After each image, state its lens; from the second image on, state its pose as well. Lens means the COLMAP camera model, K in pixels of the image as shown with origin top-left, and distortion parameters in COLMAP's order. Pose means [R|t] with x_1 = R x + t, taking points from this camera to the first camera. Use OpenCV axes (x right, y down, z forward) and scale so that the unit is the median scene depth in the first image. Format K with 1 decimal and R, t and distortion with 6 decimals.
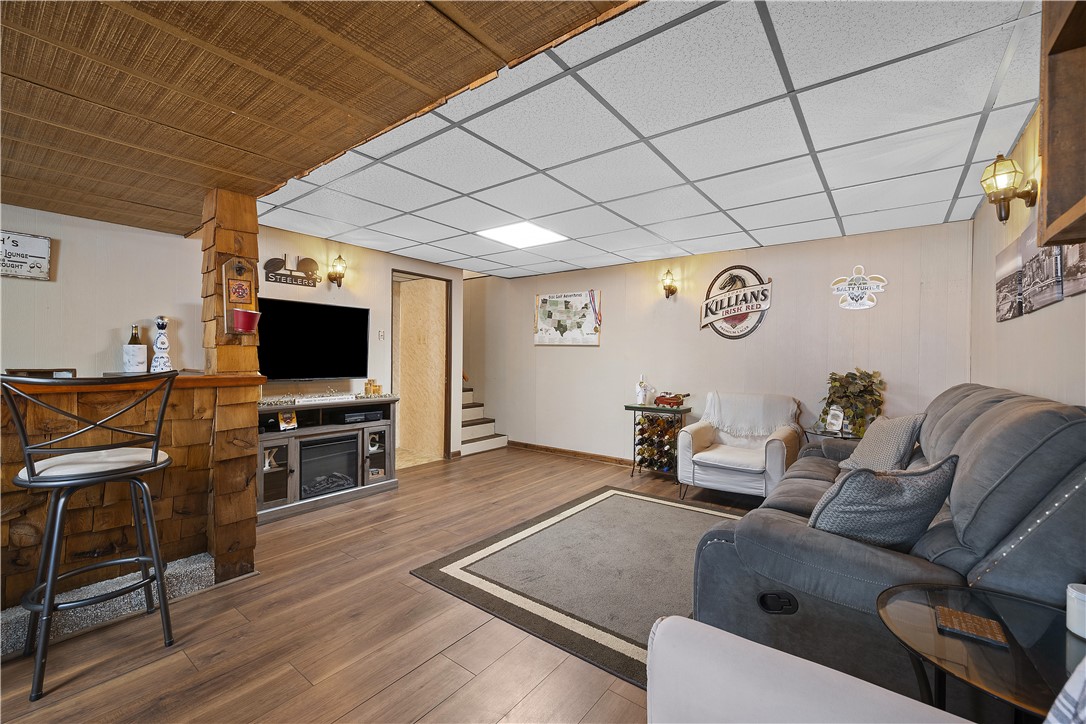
lens RADIAL K [[446.9, 0, 541.2], [0, 446.9, 361.1], [0, 0, 1]] dist [0.001652, -0.000033]
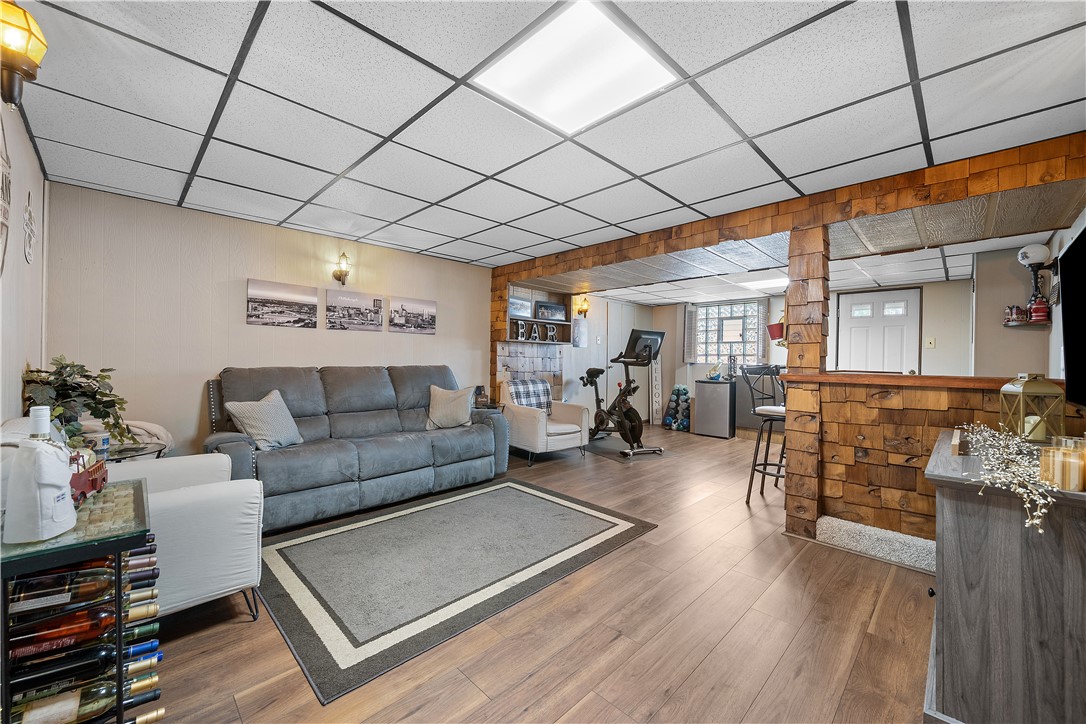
lens RADIAL K [[426.6, 0, 542.5], [0, 426.6, 361.1], [0, 0, 1]] dist [0.000666, -0.000018]
pose [[-0.992498, -0.020803, 0.120474, -0.068247], [-0.019503, 0.999738, 0.011957, -0.000779], [-0.120692, 0.009518, -0.992644, 1.448642]]
